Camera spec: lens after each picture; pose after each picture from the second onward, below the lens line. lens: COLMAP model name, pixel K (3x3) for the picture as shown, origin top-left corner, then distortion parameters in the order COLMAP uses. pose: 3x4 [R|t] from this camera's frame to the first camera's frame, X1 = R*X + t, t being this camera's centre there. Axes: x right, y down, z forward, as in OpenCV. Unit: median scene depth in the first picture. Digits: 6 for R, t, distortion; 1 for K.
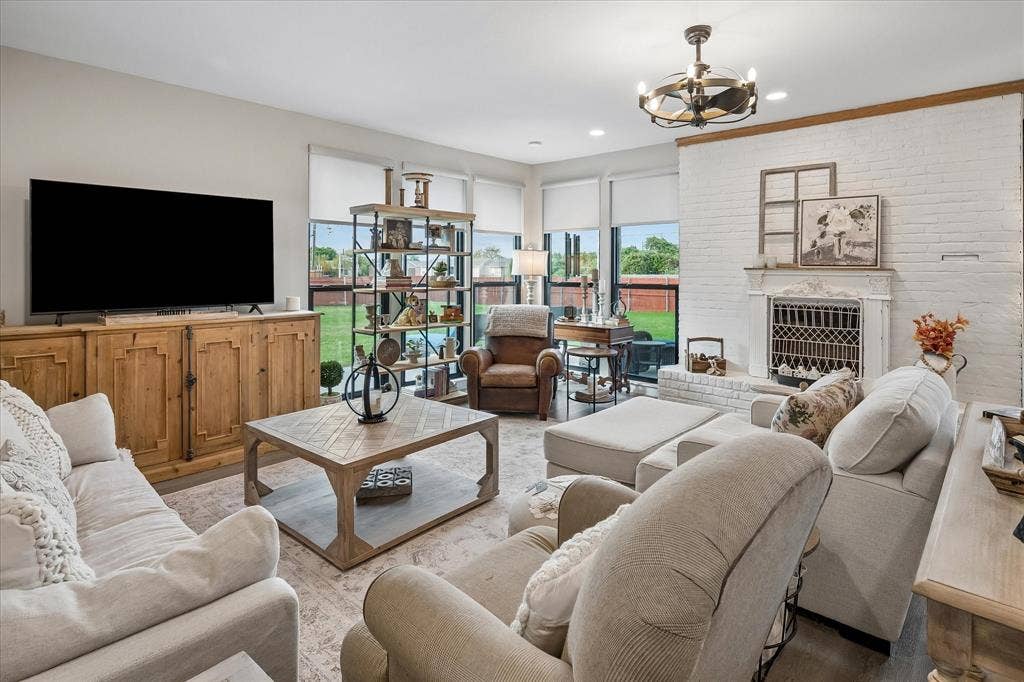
lens RADIAL K [[554.3, 0, 511.3], [0, 554.3, 281.0], [0, 0, 1]] dist [0.000624, 0.000278]
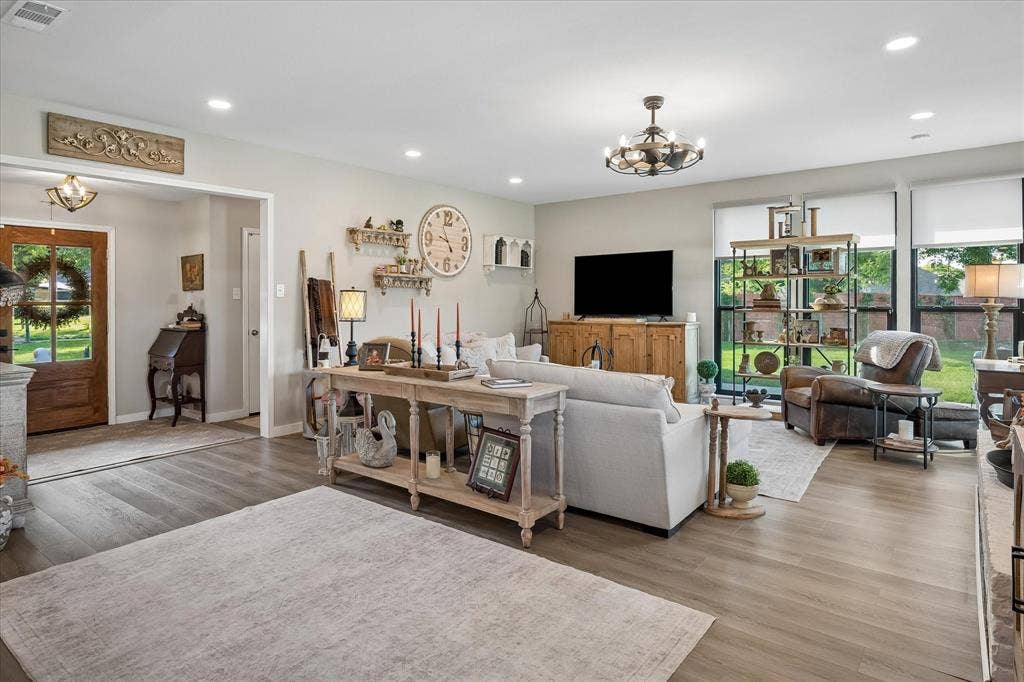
lens RADIAL K [[581.3, 0, 512.9], [0, 581.3, 297.4], [0, 0, 1]] dist [-0.001084, -0.000258]
pose [[0.069243, -0.005010, -0.997587, 1.236240], [-0.005796, 0.999968, -0.005424, 0.000594], [0.997583, 0.006157, 0.069212, 0.461909]]
